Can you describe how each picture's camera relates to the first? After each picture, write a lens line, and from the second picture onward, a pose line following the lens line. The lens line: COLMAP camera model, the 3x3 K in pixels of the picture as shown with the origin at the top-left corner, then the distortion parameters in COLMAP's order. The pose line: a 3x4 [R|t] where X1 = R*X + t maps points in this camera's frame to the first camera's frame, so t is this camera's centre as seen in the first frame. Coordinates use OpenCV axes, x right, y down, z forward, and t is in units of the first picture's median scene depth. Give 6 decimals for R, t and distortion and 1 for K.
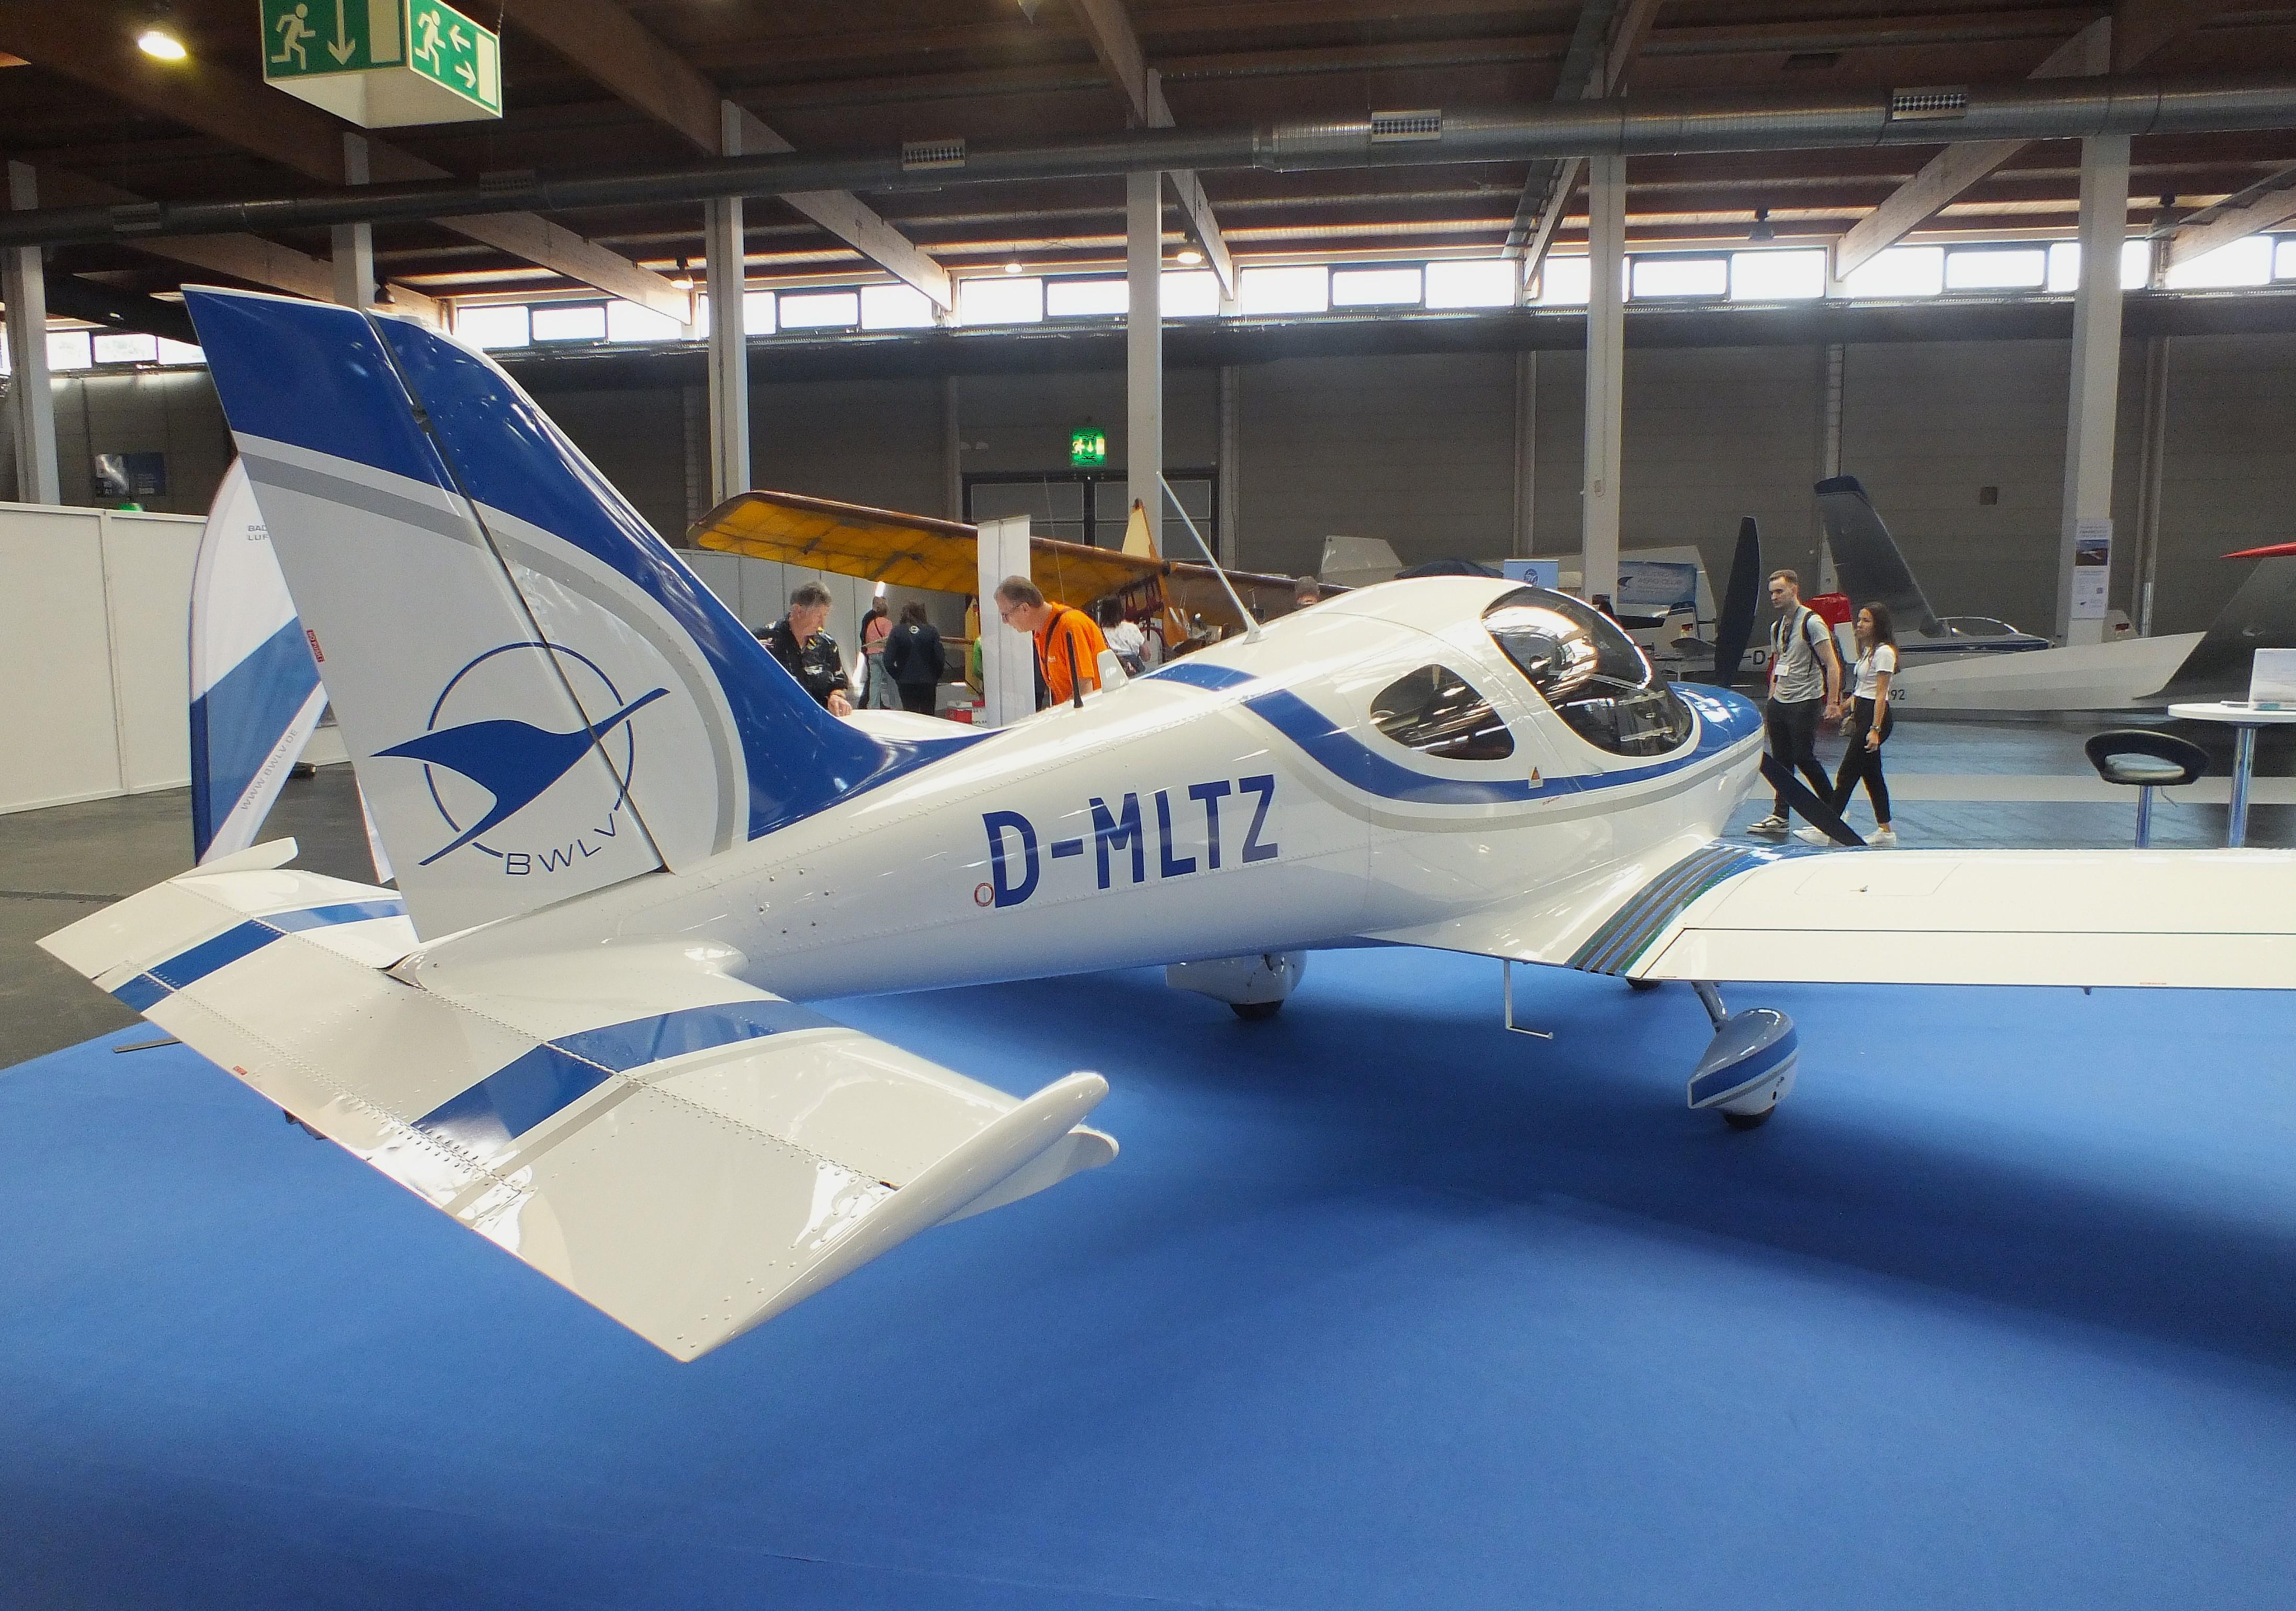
lens RADIAL K [[1527.6, 0, 1157.3], [0, 1527.6, 795.3], [0, 0, 1]] dist [-0.048908, 0.015557]
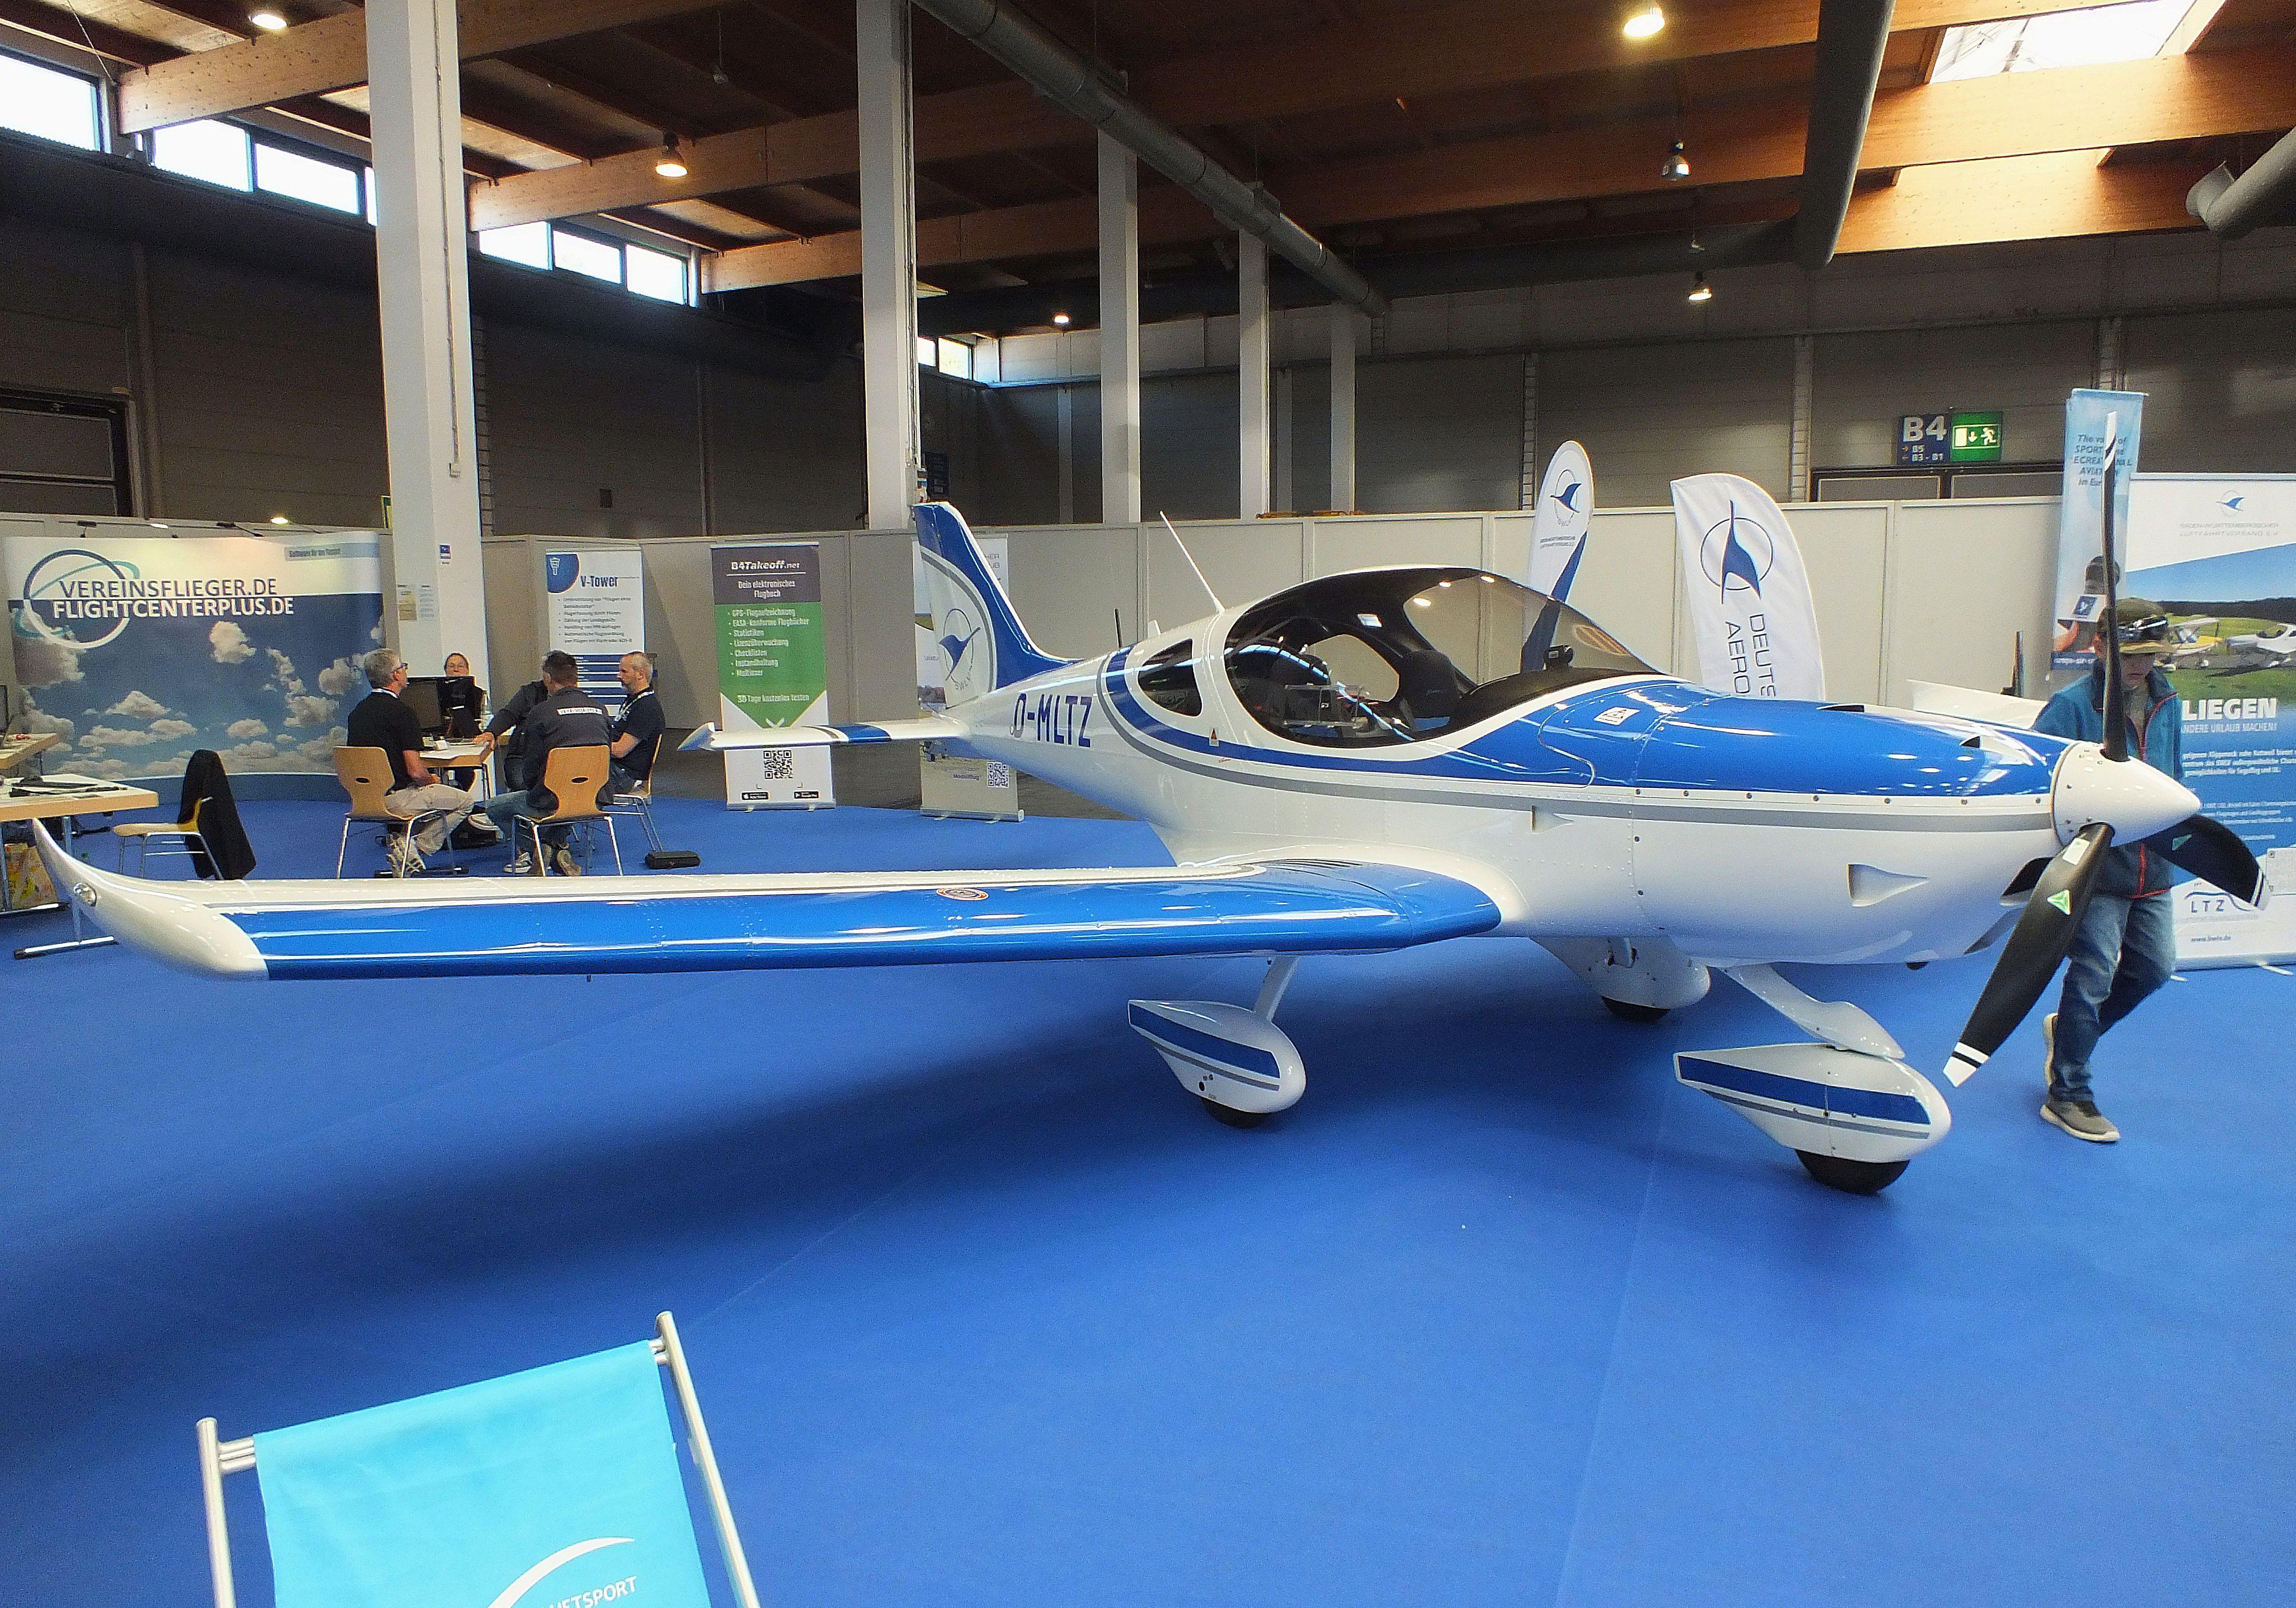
lens RADIAL K [[1527.6, 0, 1146.4], [0, 1527.6, 814.2], [0, 0, 1]] dist [-0.048908, 0.015557]
pose [[-0.233961, 0.139030, -0.962254, 1.738319], [-0.107042, 0.980023, 0.167623, -0.179875], [0.966336, 0.142218, -0.214405, 1.487543]]
